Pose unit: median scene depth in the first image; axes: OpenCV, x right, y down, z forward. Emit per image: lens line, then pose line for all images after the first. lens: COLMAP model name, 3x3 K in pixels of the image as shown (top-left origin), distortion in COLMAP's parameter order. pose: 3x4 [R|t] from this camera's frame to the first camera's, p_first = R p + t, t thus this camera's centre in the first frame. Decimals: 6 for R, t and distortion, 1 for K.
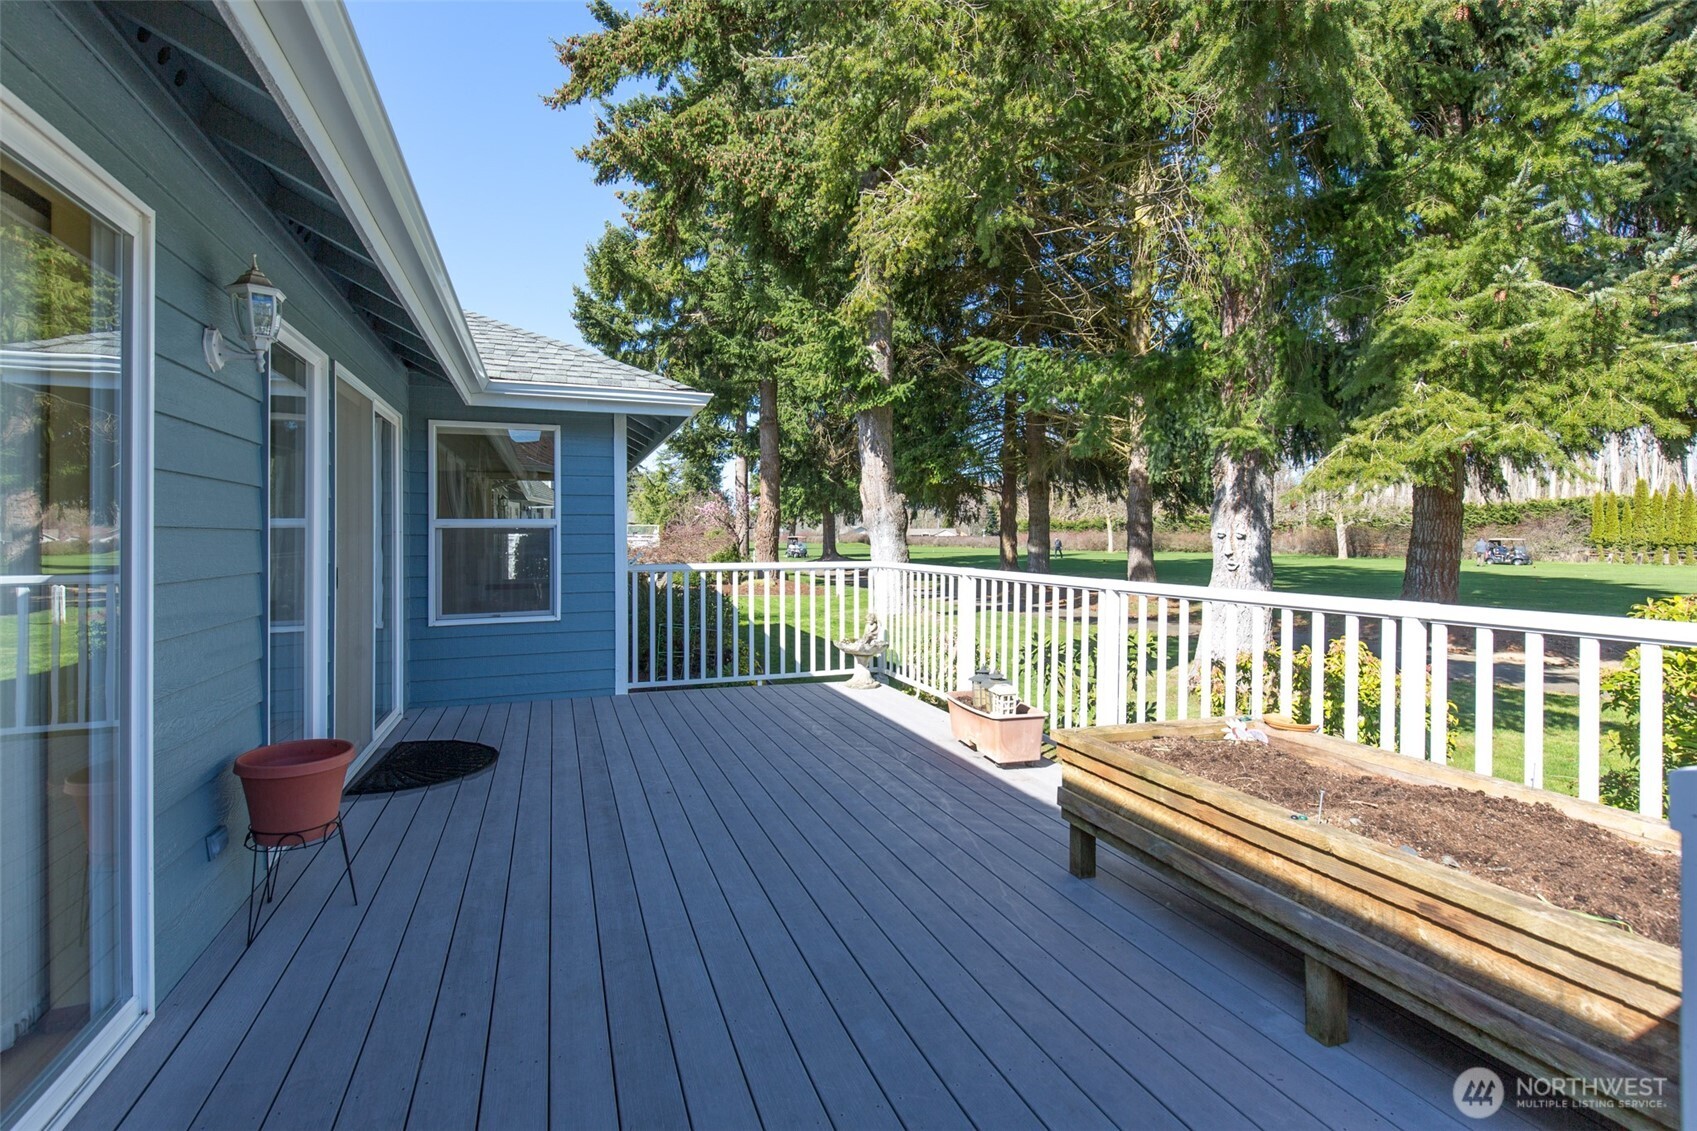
lens RADIAL K [[783.7, 0, 847.3], [0, 783.7, 523.9], [0, 0, 1]] dist [0.003087, -0.000159]
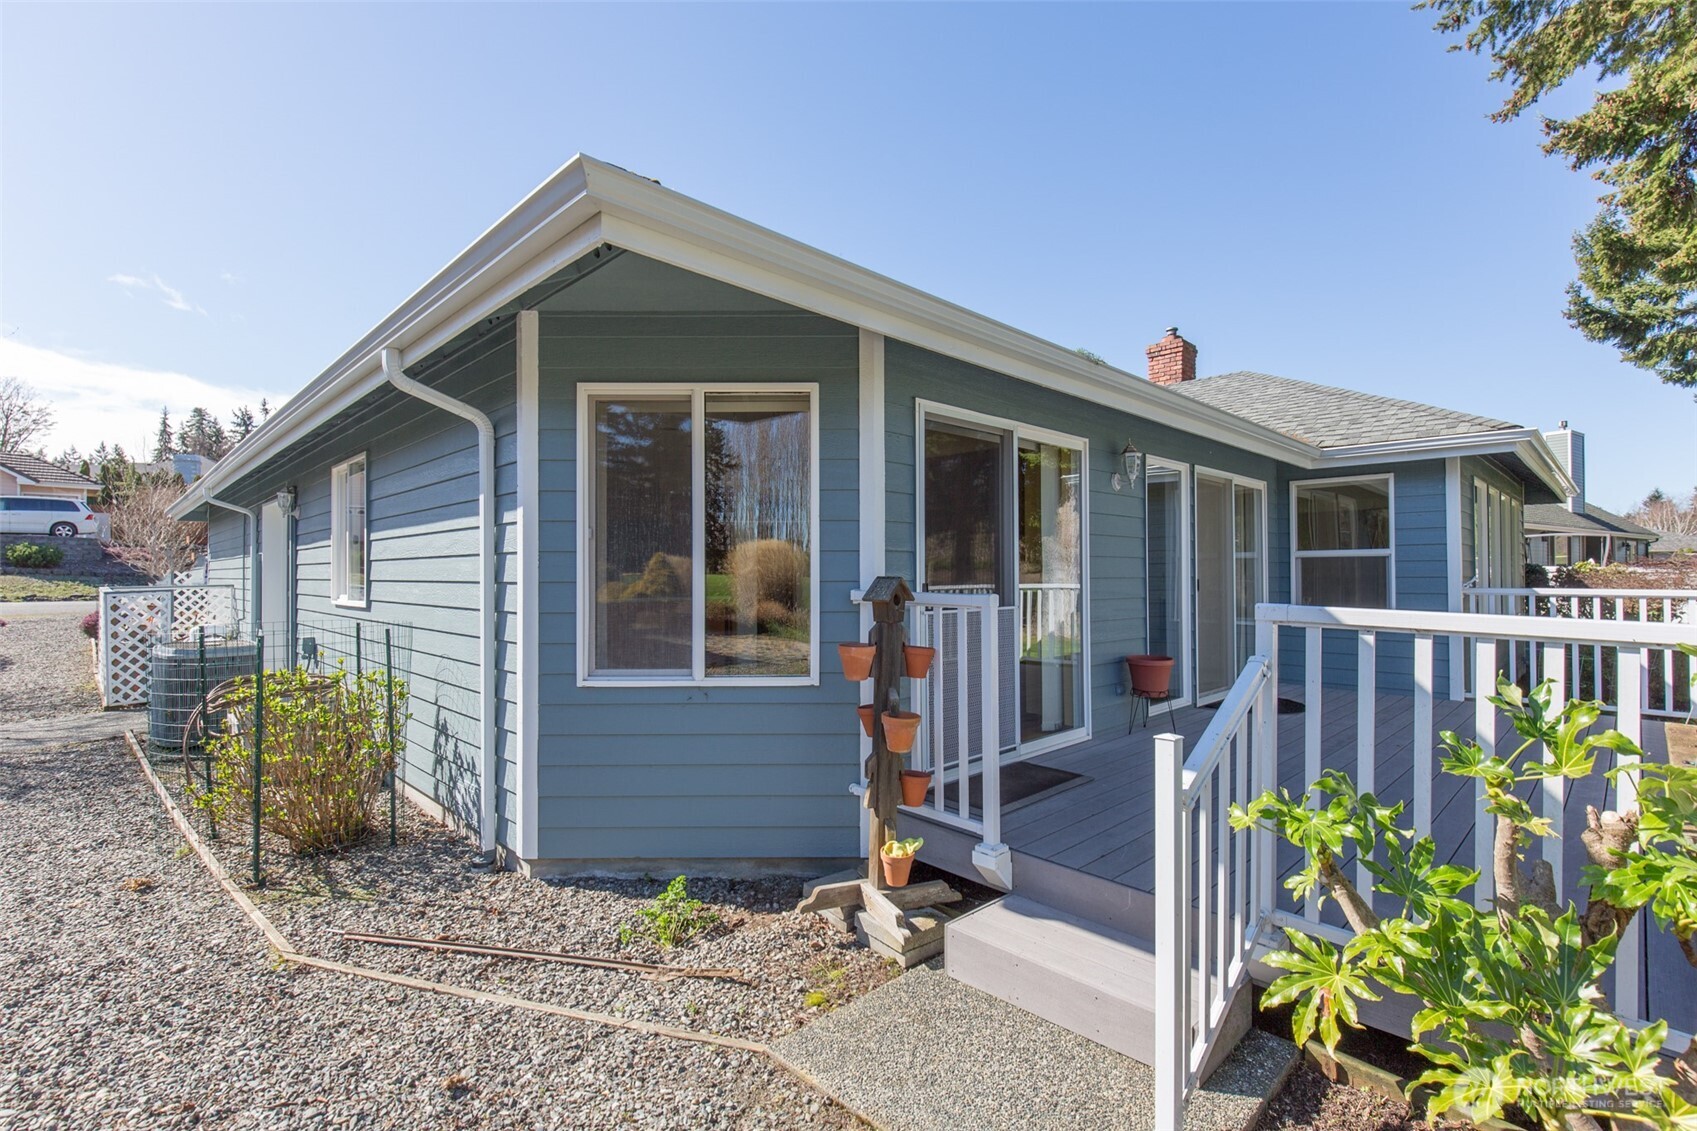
lens RADIAL K [[783.7, 0, 851.1], [0, 783.7, 560.1], [0, 0, 1]] dist [0.003087, -0.000159]
pose [[0.399814, -0.003331, -0.916590, 0.457002], [0.008819, 0.999961, 0.000213, 0.003768], [0.916554, -0.008169, 0.399828, -0.300291]]
